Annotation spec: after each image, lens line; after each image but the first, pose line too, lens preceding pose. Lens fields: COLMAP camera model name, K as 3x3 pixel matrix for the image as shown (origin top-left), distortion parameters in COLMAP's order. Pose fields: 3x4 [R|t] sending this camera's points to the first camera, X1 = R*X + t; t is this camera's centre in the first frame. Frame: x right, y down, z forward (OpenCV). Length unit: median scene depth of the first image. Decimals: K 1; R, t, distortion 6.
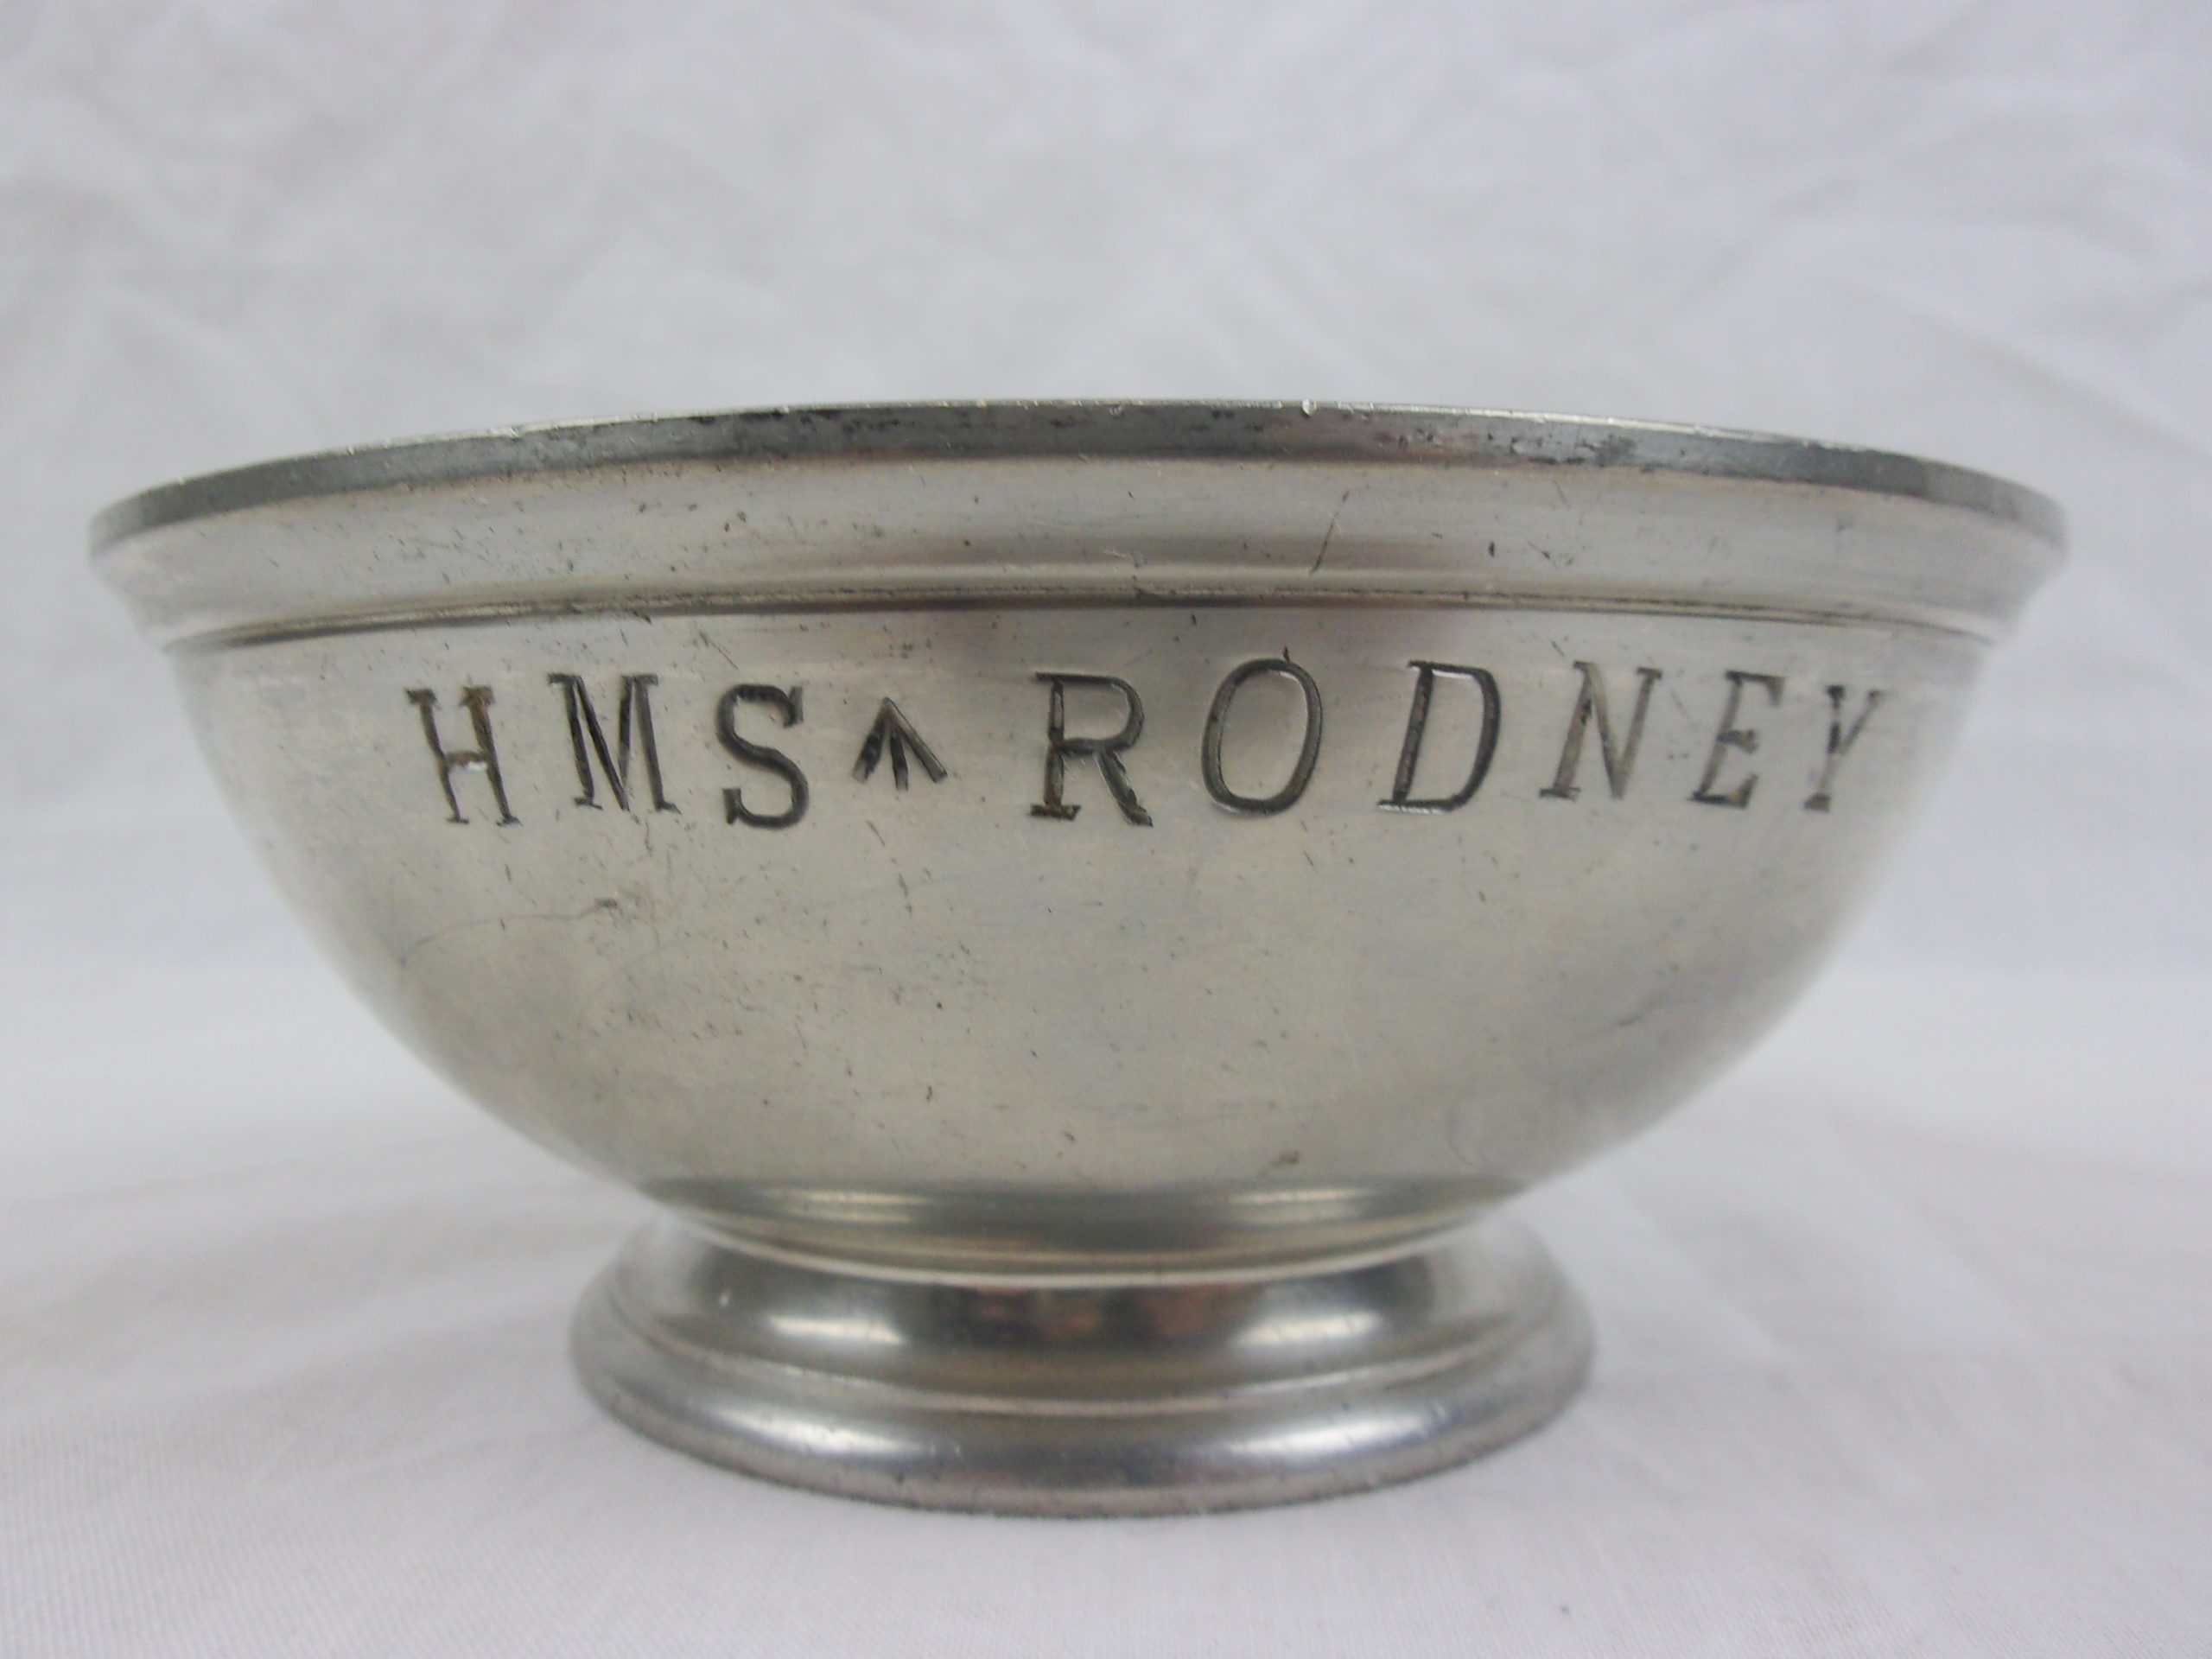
lens RADIAL K [[1817.3, 0, 1089.5], [0, 1817.3, 813.5], [0, 0, 1]] dist [-0.011866, 0.044493]
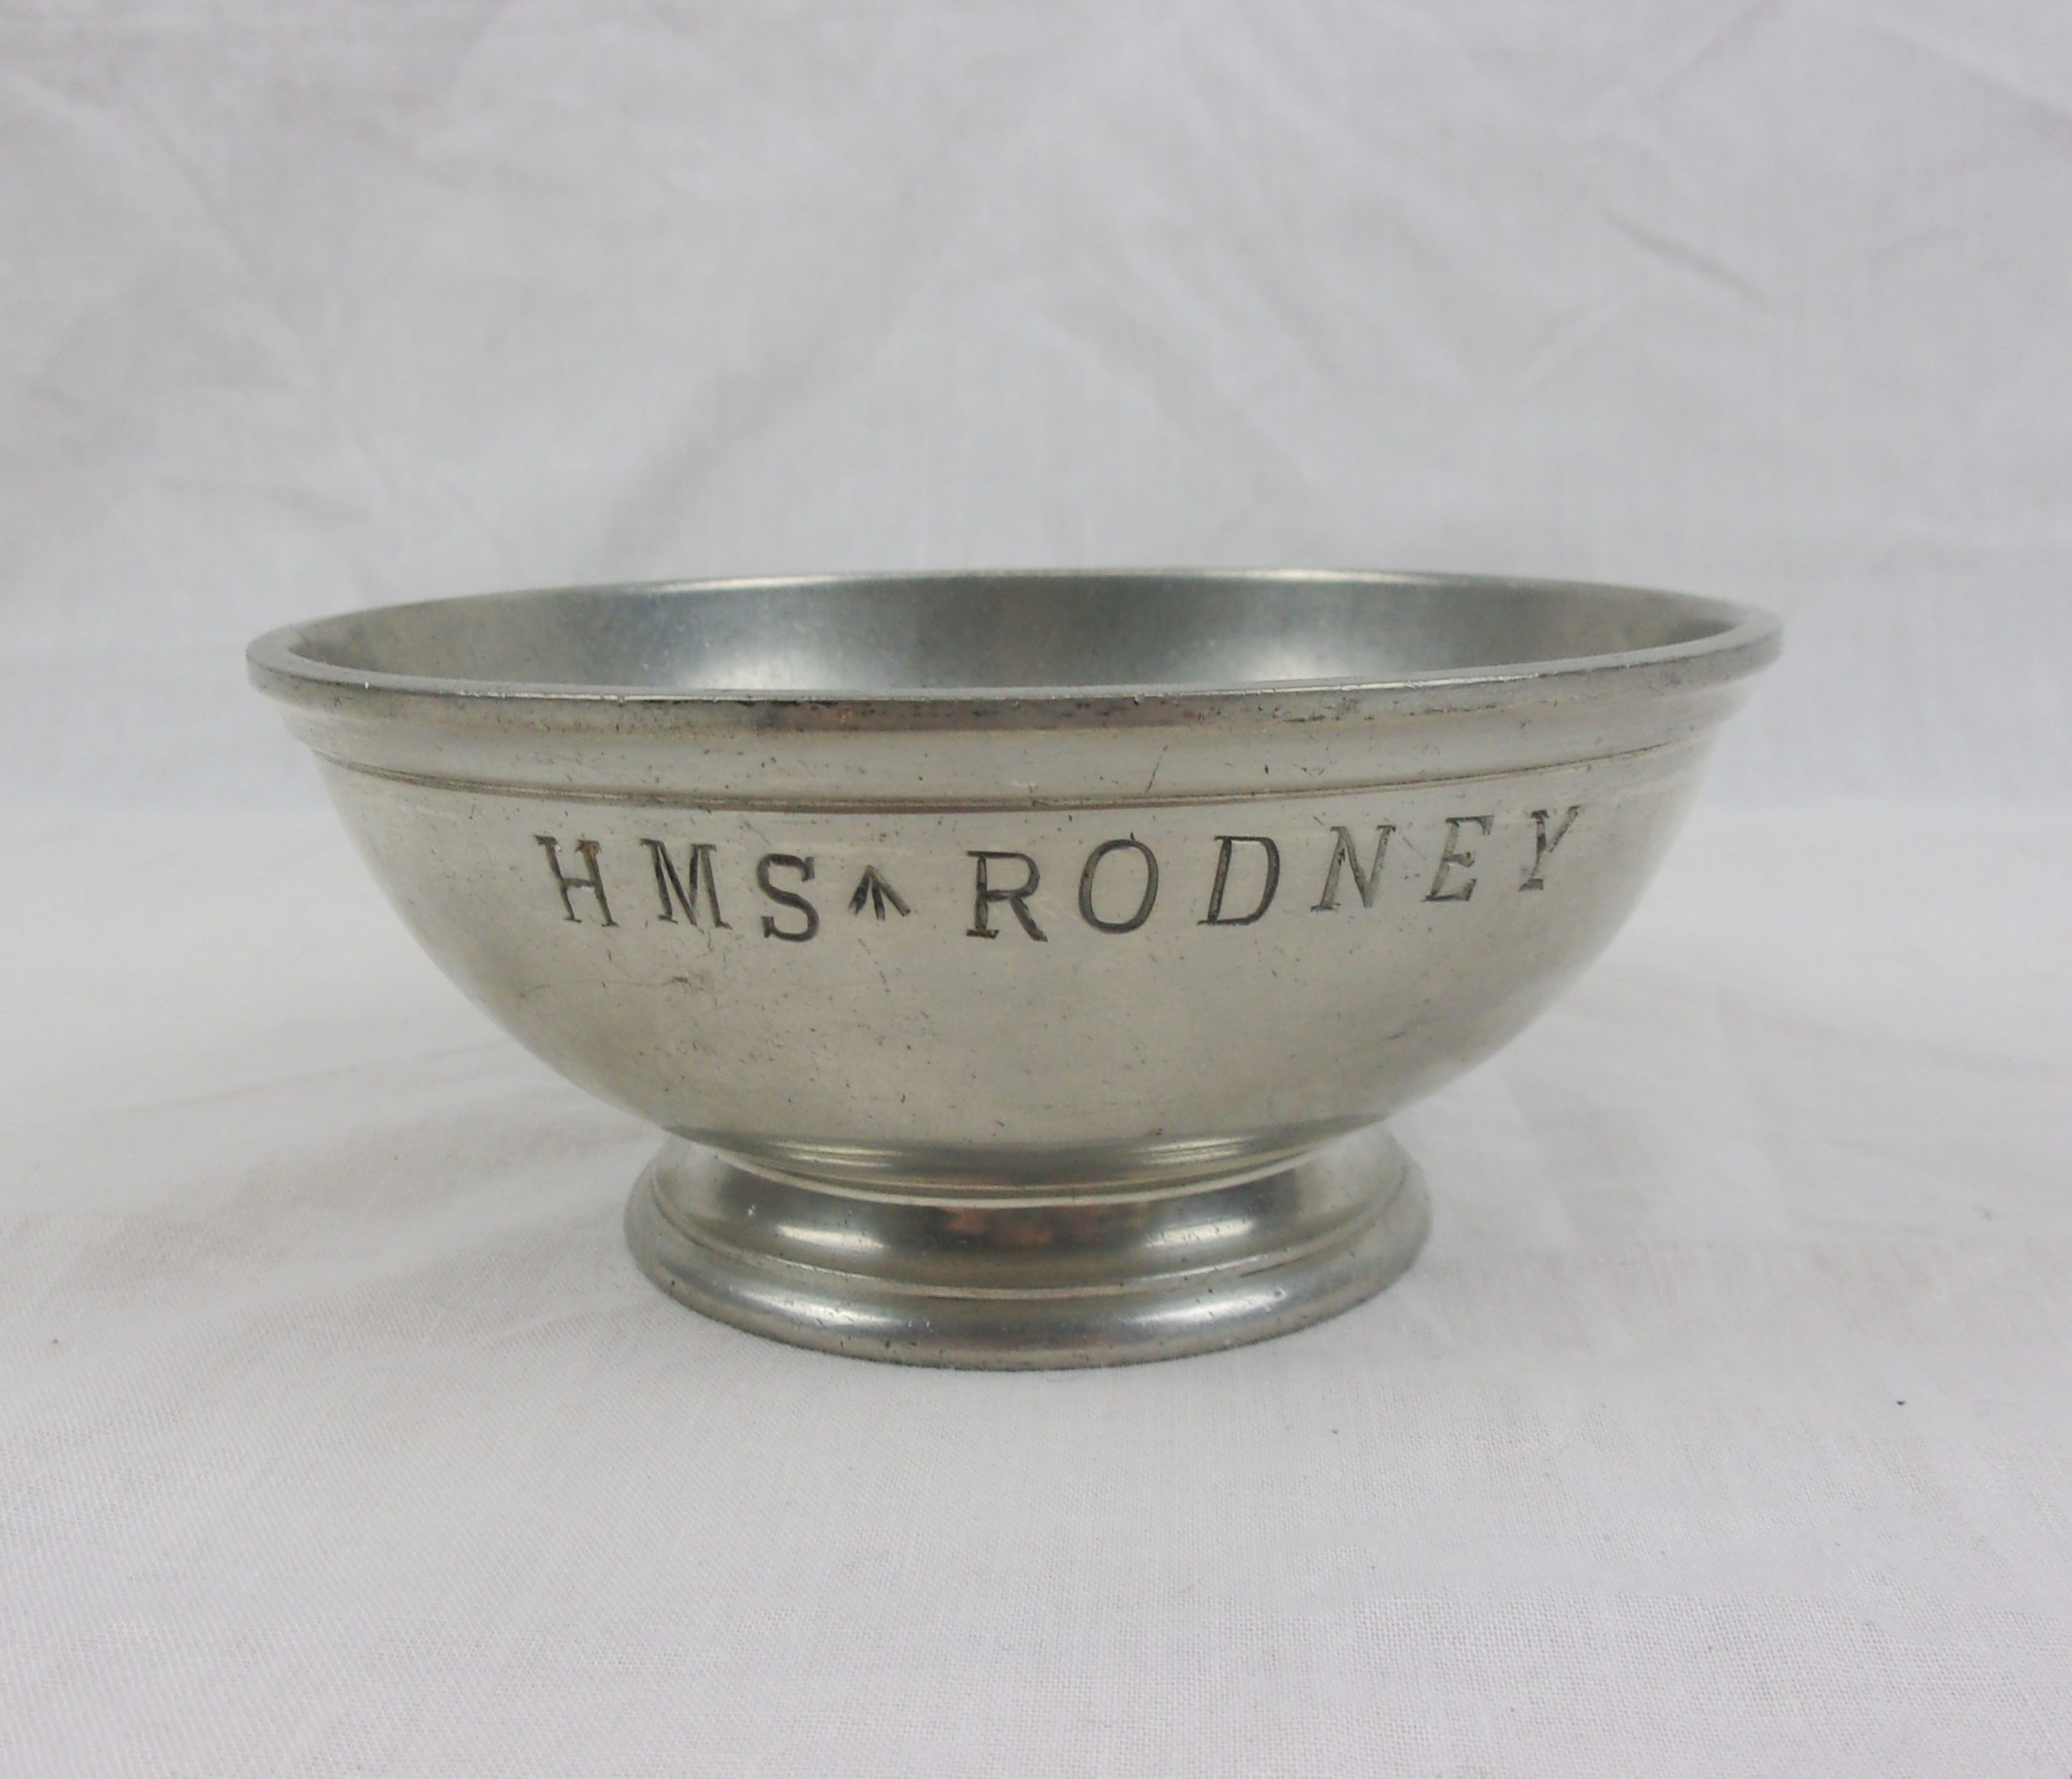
lens RADIAL K [[2204.0, 0, 1038.8], [0, 2204.0, 888.6], [0, 0, 1]] dist [0.004277, 0.000000]
pose [[0.999743, -0.009959, -0.020382, 0.057065], [0.013327, 0.984932, 0.172428, -0.306874], [0.018358, -0.172655, 0.984811, -0.692619]]
